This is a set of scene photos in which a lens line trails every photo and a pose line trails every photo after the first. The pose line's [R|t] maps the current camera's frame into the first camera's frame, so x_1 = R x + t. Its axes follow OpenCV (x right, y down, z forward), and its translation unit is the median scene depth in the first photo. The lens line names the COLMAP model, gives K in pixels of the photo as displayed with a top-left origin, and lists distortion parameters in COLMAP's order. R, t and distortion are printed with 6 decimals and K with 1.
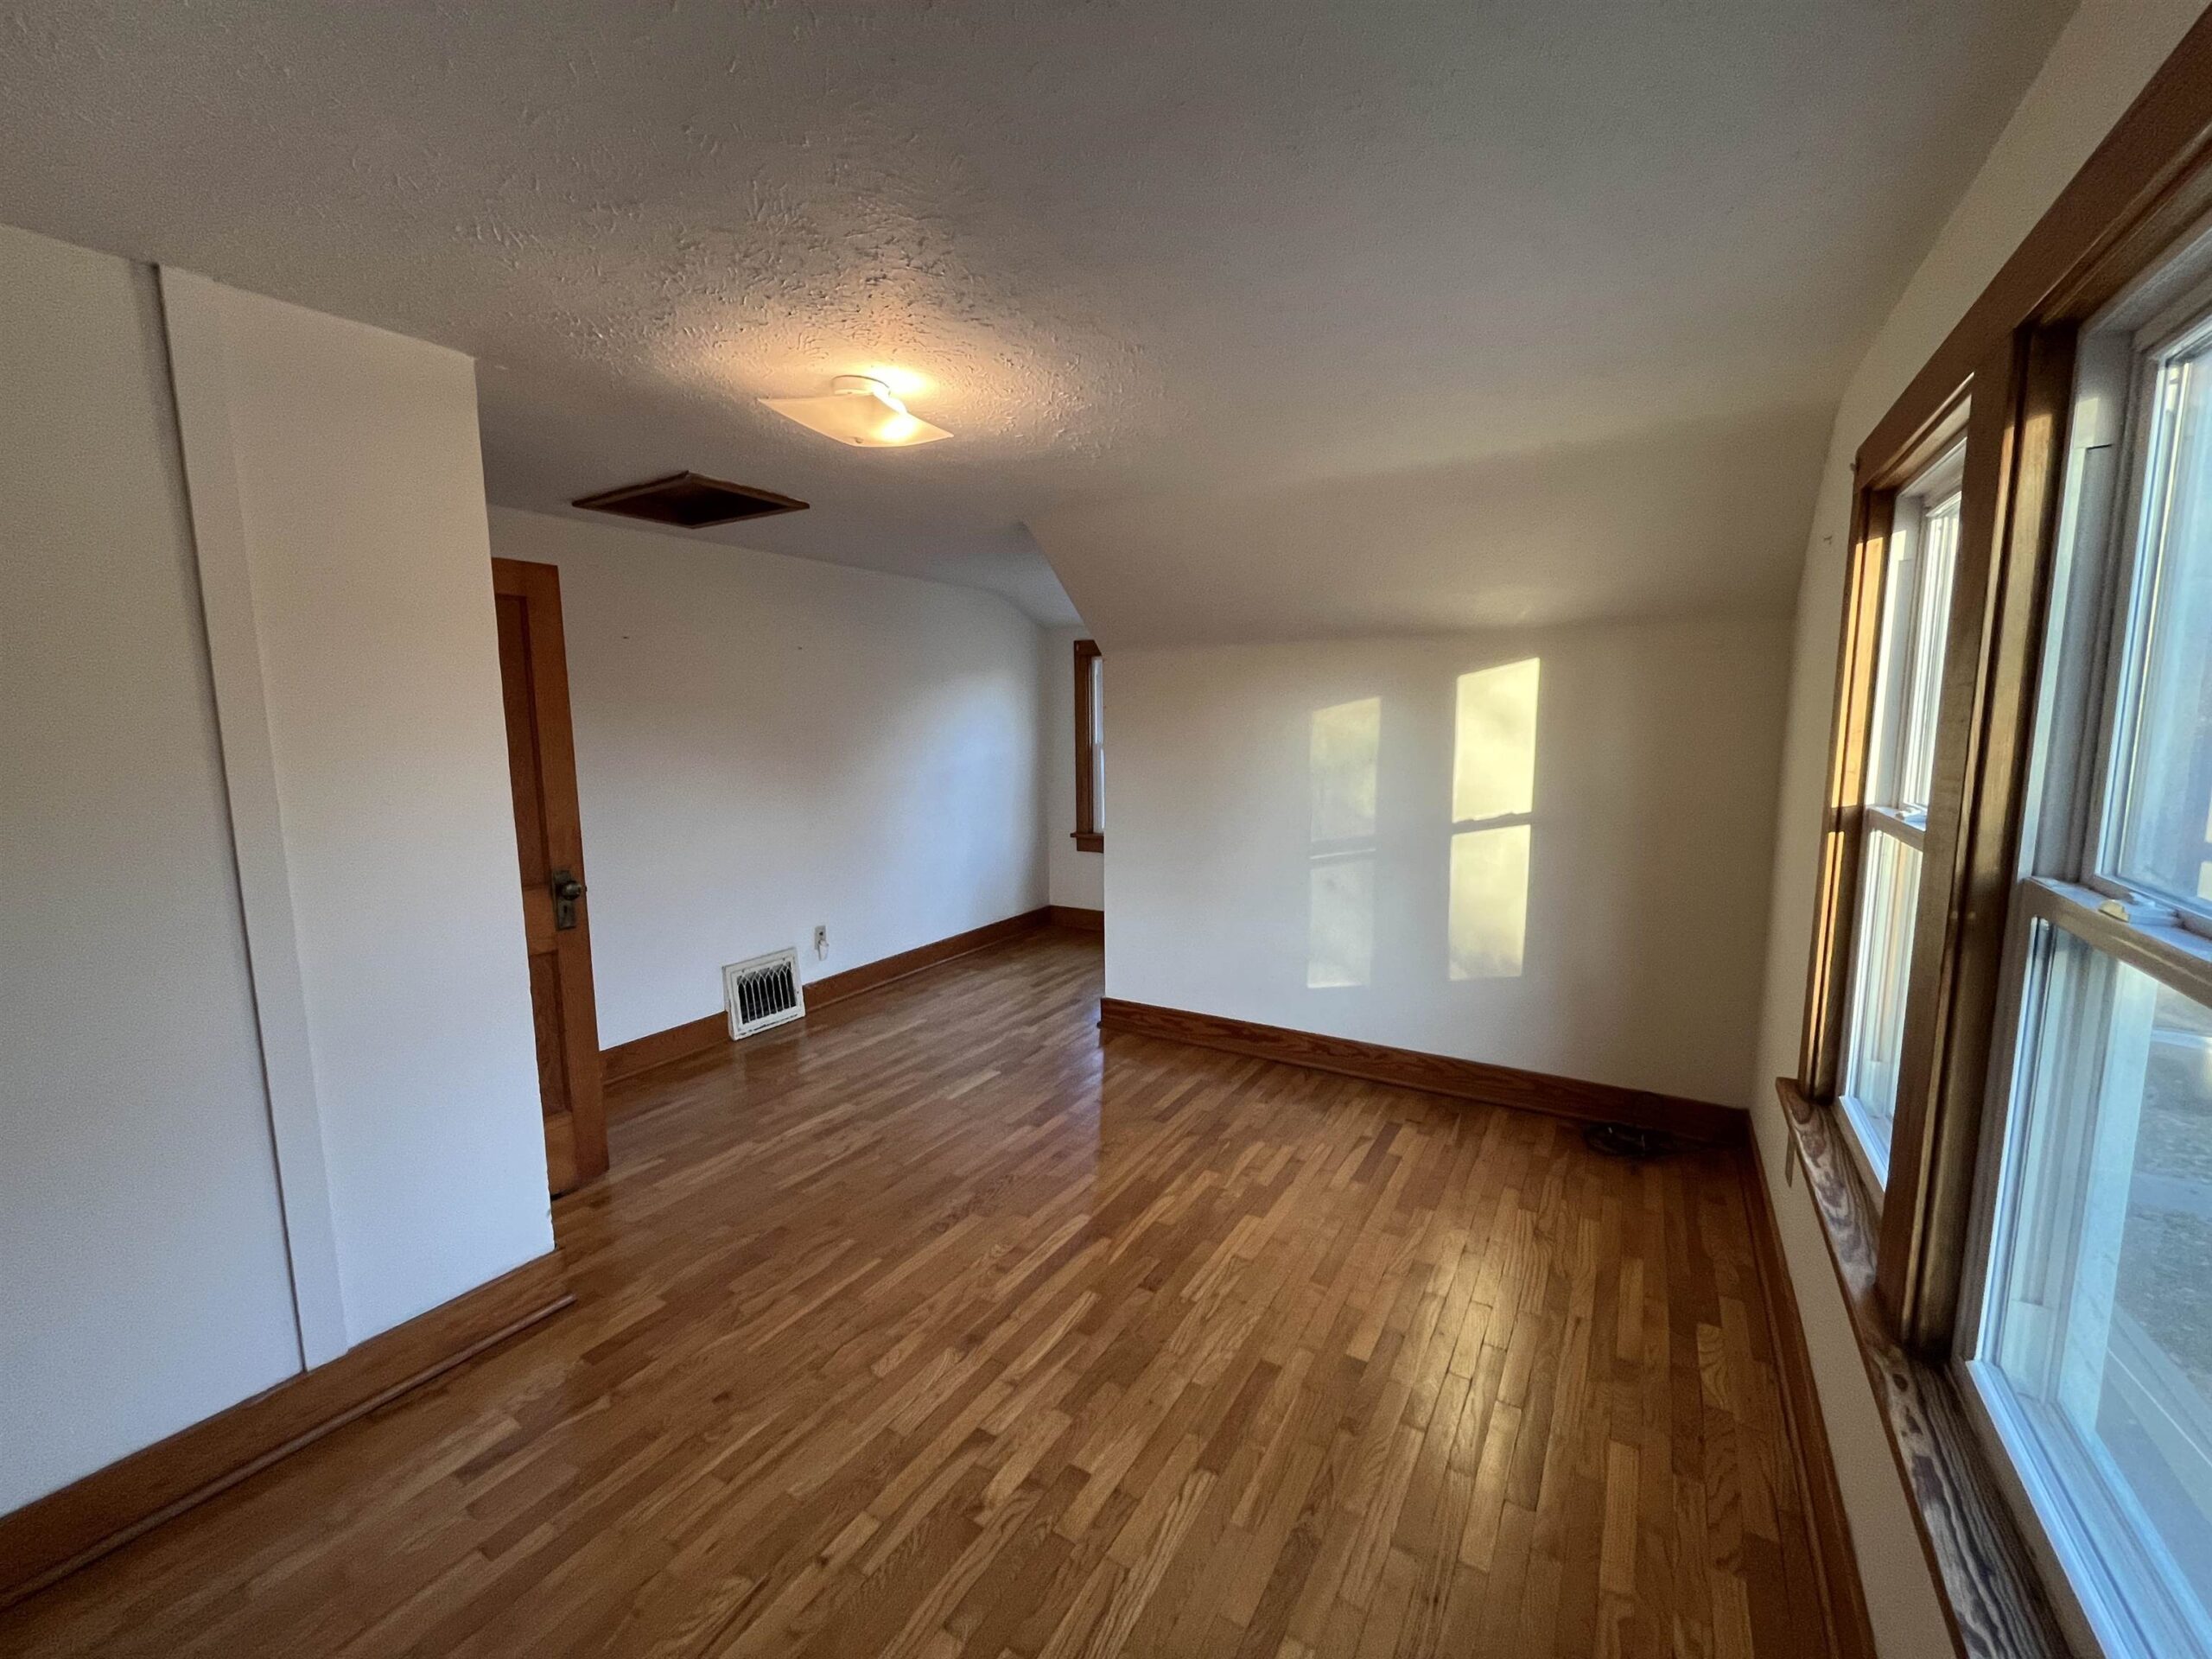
lens RADIAL K [[905.5, 0, 1107.5], [0, 905.5, 834.8], [0, 0, 1]] dist [-0.005375, 0.000139]
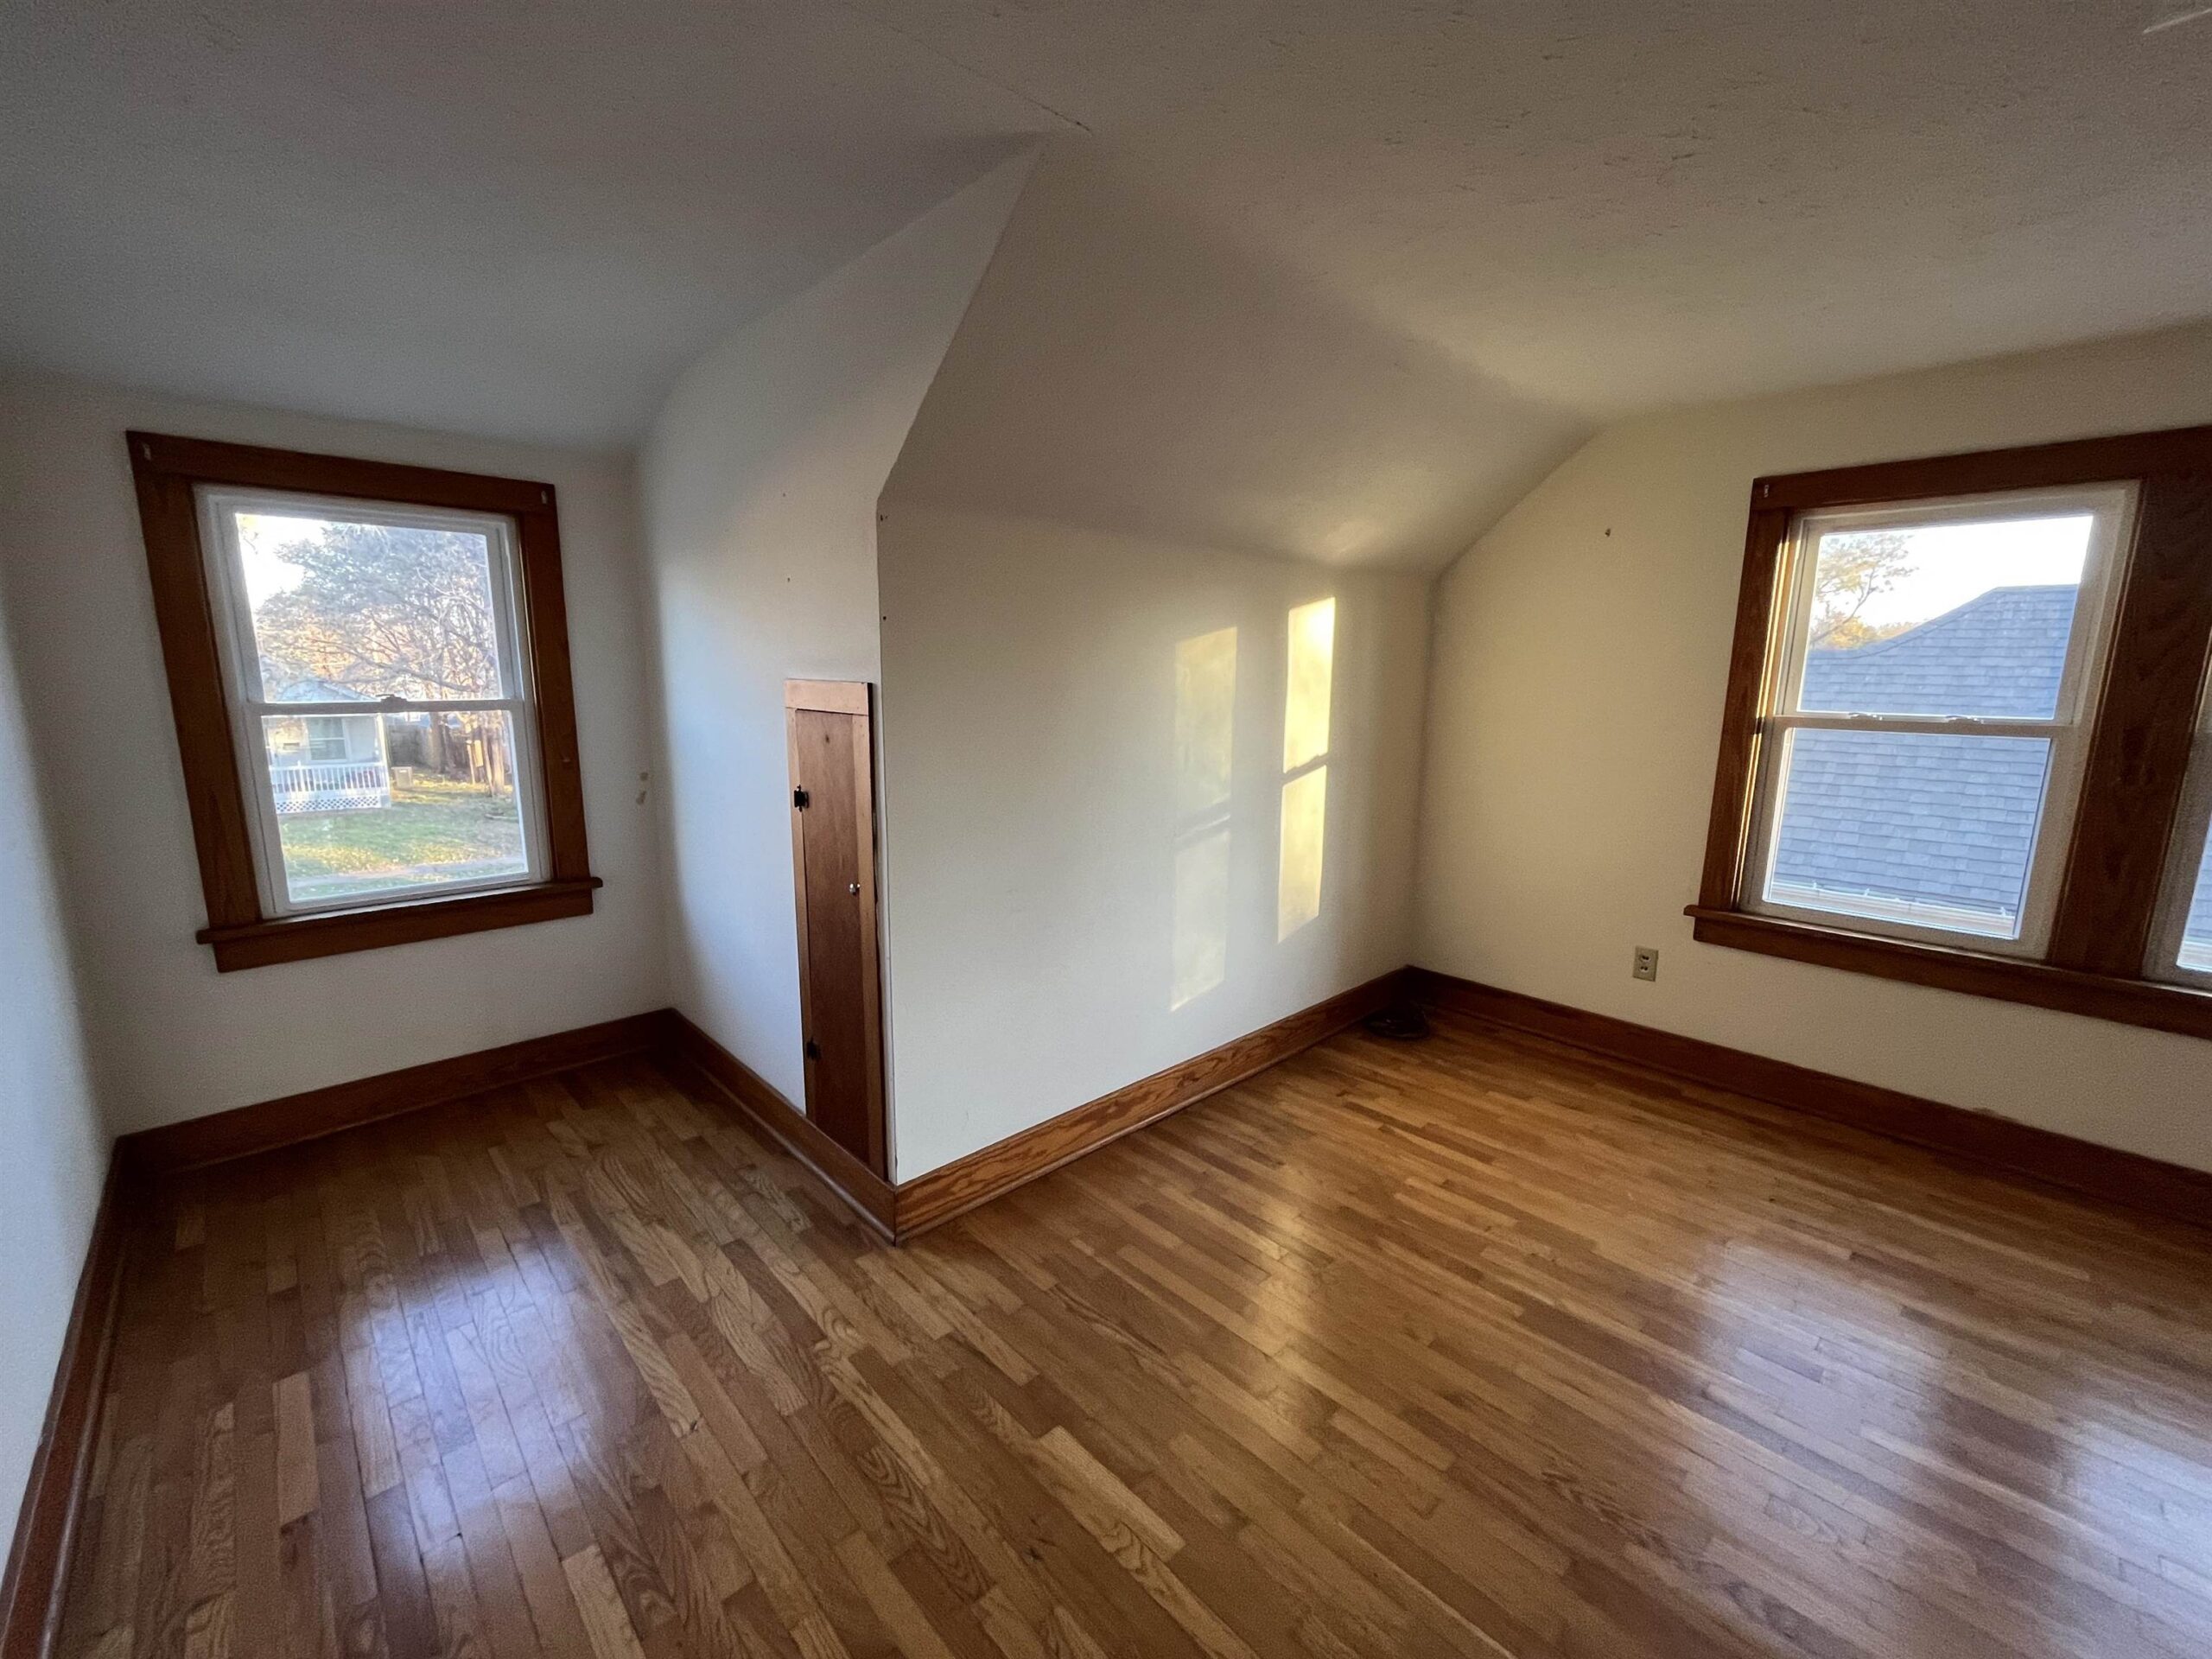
lens RADIAL K [[905.5, 0, 1107.5], [0, 905.5, 834.8], [0, 0, 1]] dist [-0.005375, 0.000139]
pose [[0.263066, -0.162106, 0.951061, -0.547272], [0.113289, 0.984153, 0.136410, -0.096380], [-0.958103, 0.071859, 0.277262, 0.923649]]
